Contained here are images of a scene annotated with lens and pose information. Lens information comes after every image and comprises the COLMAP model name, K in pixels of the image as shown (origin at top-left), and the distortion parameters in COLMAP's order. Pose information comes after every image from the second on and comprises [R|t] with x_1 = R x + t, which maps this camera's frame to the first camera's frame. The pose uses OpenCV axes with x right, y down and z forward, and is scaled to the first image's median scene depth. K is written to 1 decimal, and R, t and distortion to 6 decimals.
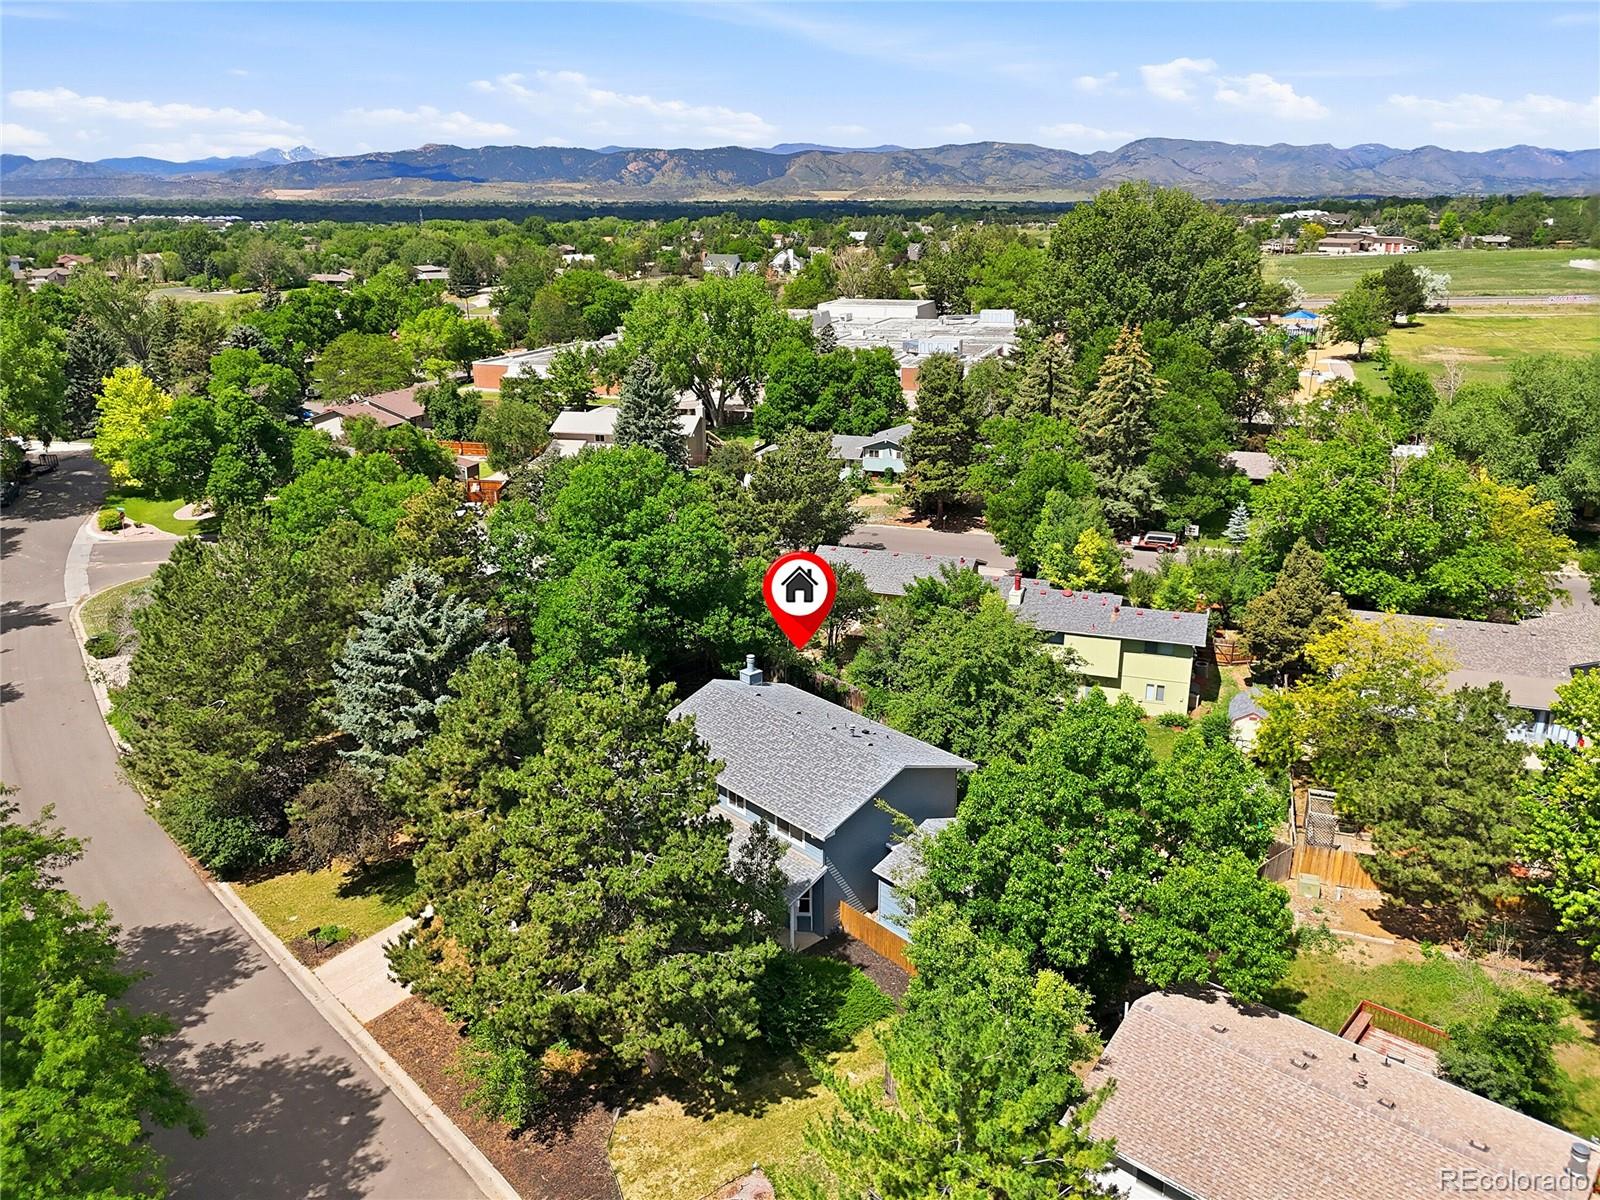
lens RADIAL K [[1133.4, 0, 800.0], [0, 1133.4, 600.0], [0, 0, 1]] dist [0.080338, -0.105296]
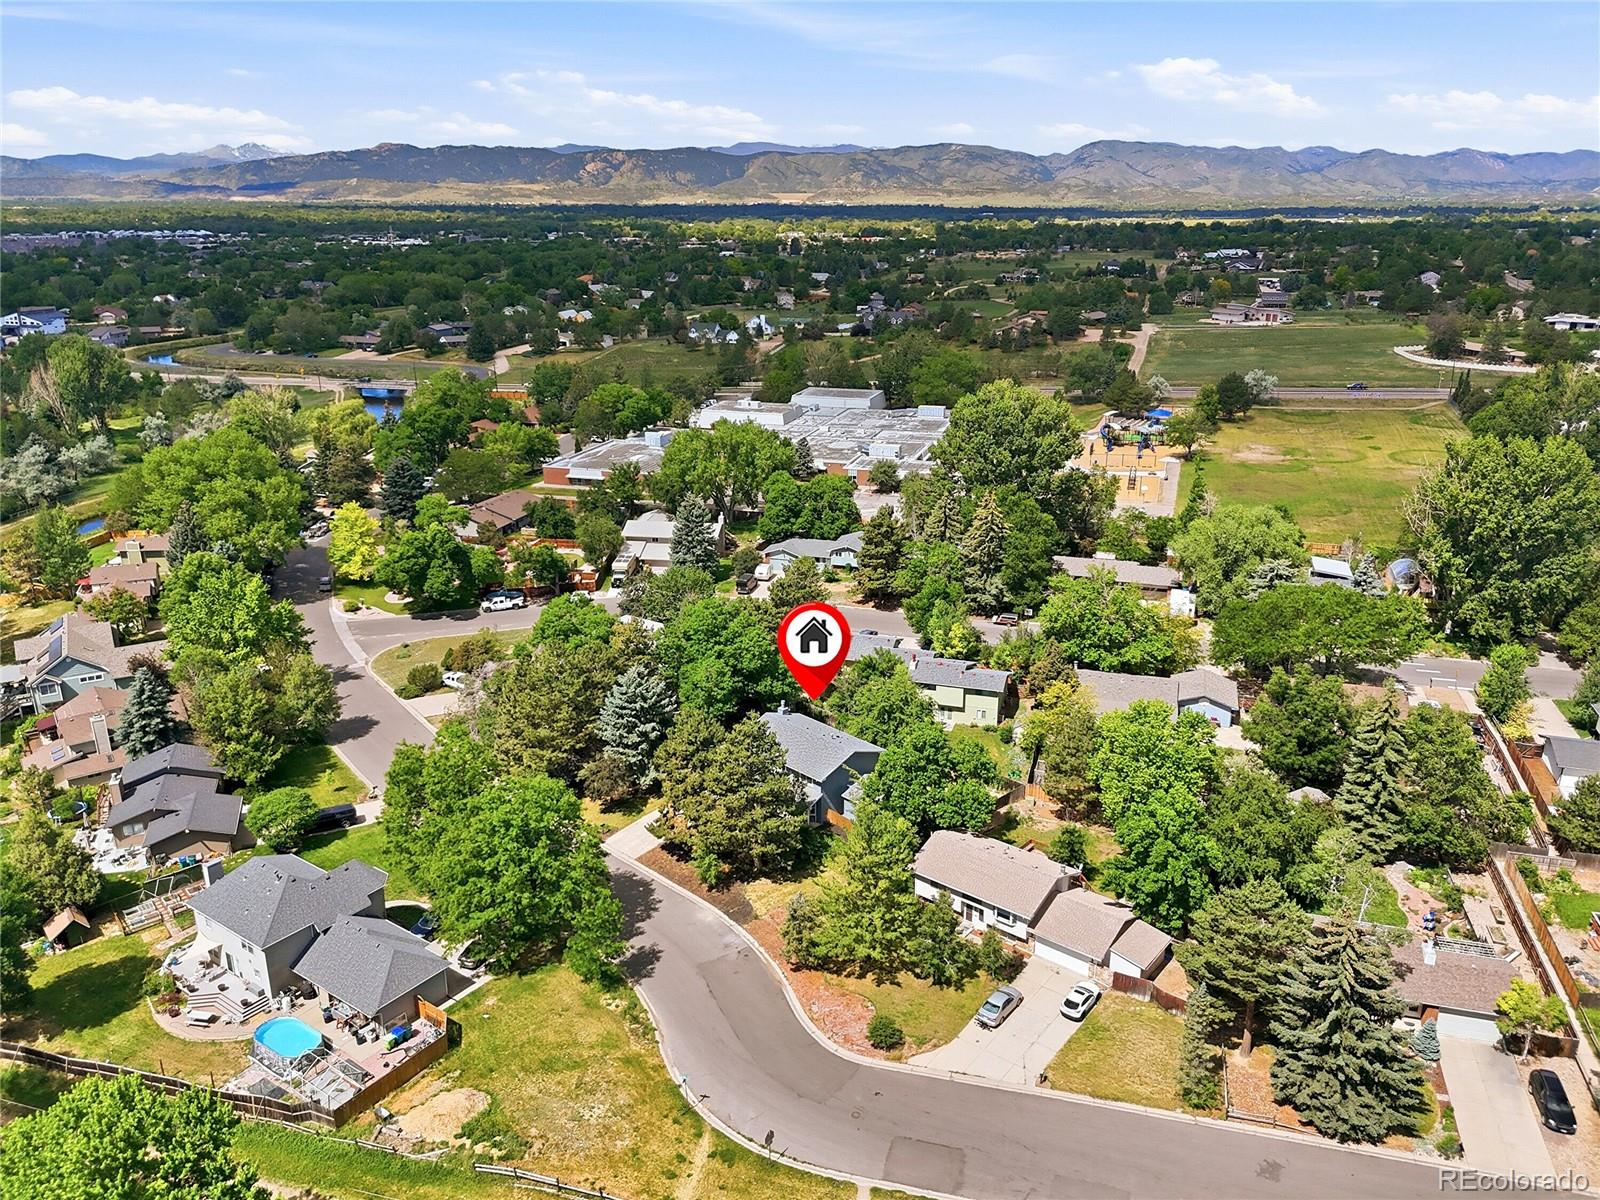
lens RADIAL K [[1185.5, 0, 800.0], [0, 1185.5, 600.0], [0, 0, 1]] dist [0.108060, -0.191861]
pose [[0.999351, -0.008207, 0.035072, -0.067426], [0.007987, 0.999947, 0.006424, -0.117918], [-0.035123, -0.006139, 0.999364, -0.931938]]
